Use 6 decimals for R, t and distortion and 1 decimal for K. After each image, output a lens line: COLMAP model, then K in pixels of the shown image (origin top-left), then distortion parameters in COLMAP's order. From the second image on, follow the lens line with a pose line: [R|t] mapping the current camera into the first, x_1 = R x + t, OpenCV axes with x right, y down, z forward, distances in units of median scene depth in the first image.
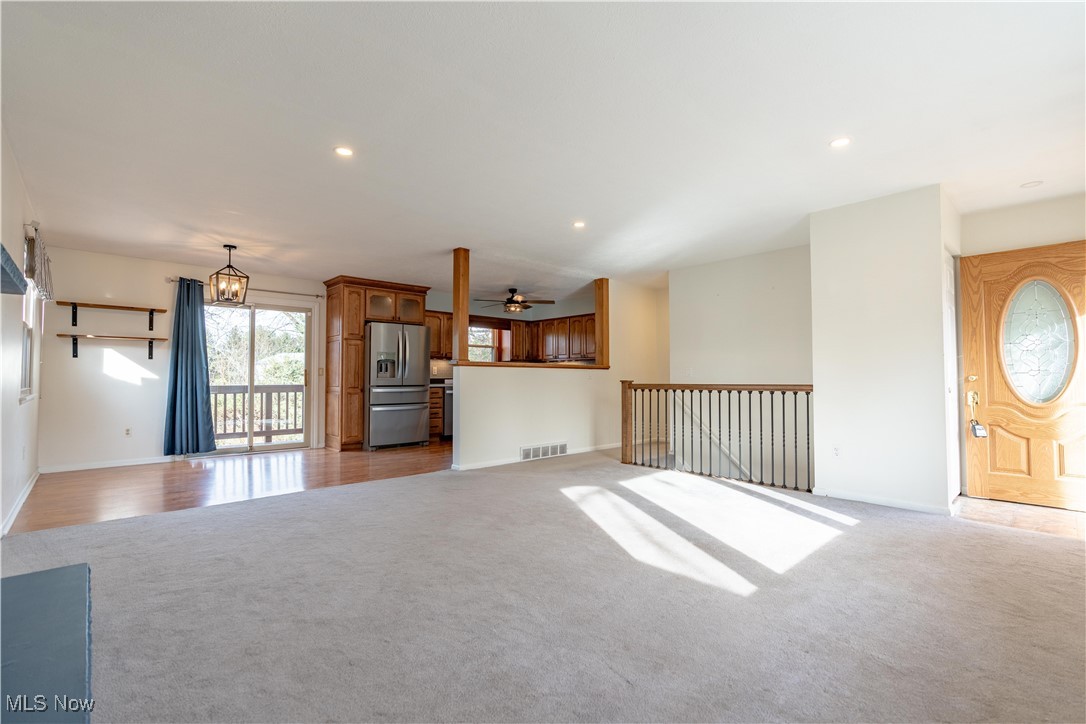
lens RADIAL K [[492.6, 0, 543.6], [0, 492.6, 359.4], [0, 0, 1]] dist [-0.008557, 0.001994]
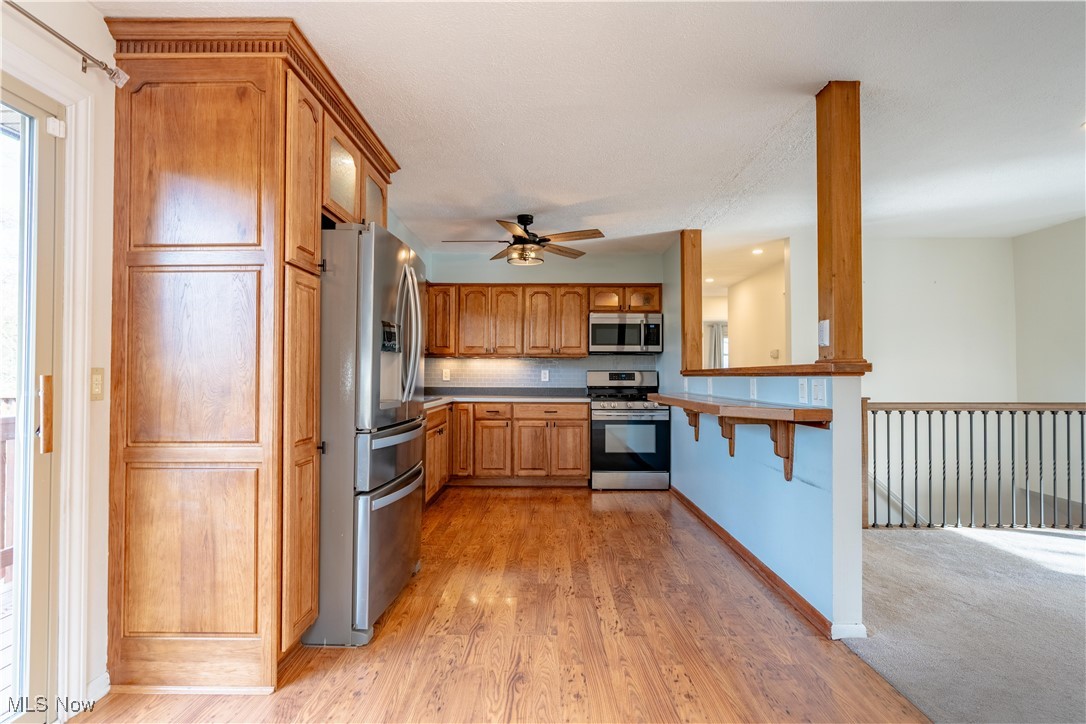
lens RADIAL K [[534.5, 0, 543.7], [0, 534.5, 364.3], [0, 0, 1]] dist [-0.005454, 0.000445]
pose [[0.683896, 0.017569, 0.729368, -0.613449], [-0.031490, 0.999489, 0.005452, 0.008844], [-0.728900, -0.026697, 0.684100, 0.822403]]
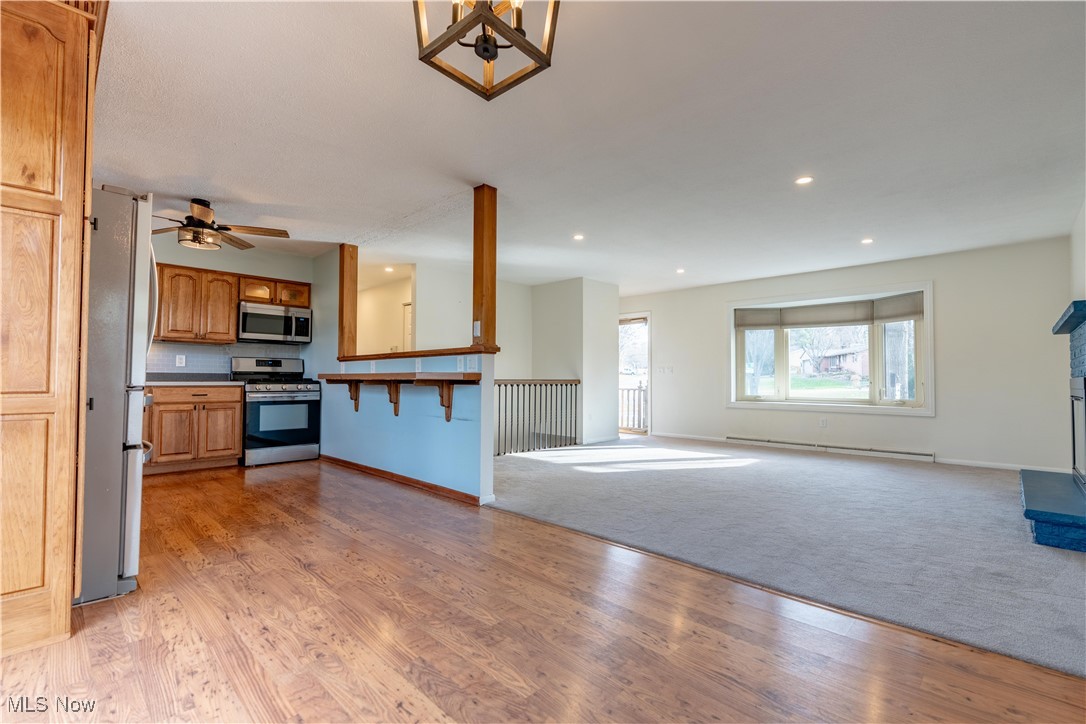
lens RADIAL K [[492.6, 0, 541.2], [0, 492.6, 364.9], [0, 0, 1]] dist [-0.008557, 0.001994]
pose [[-0.053565, 0.031781, 0.998059, -0.821159], [-0.043190, 0.998484, -0.034112, 0.047170], [-0.997630, -0.044933, -0.052111, 0.896090]]
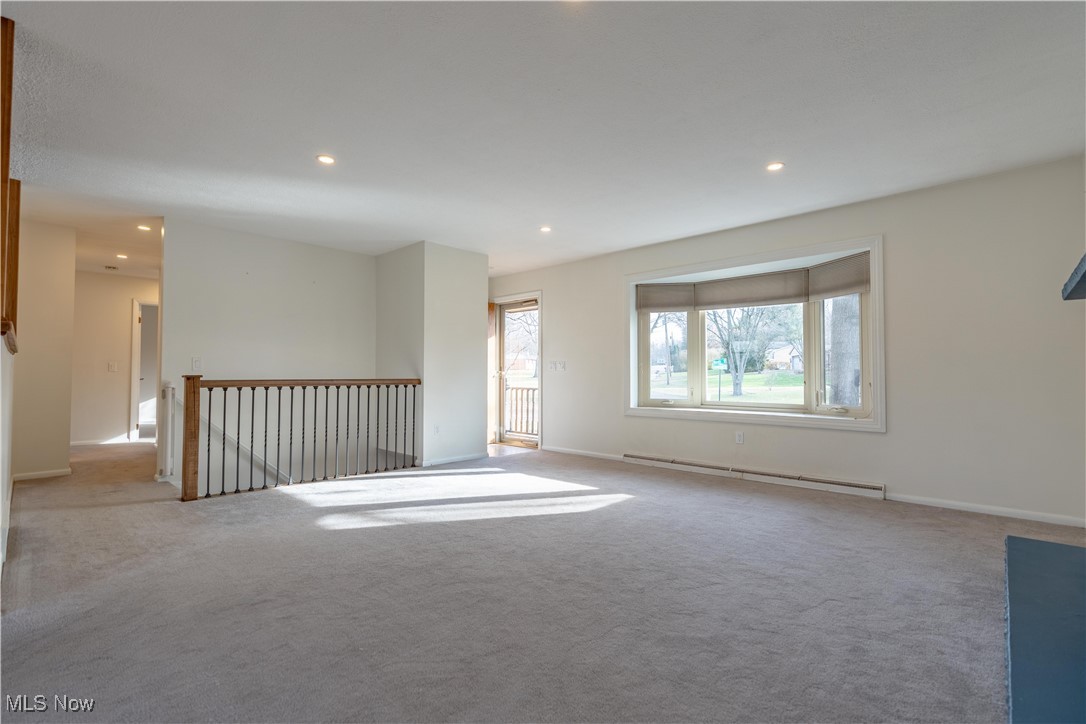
lens RADIAL K [[492.6, 0, 544.0], [0, 492.6, 358.6], [0, 0, 1]] dist [-0.008557, 0.001994]
pose [[-0.062496, 0.035090, 0.997428, -0.523673], [-0.040175, 0.998483, -0.037645, 0.025741], [-0.997236, -0.042424, -0.060991, 0.564235]]
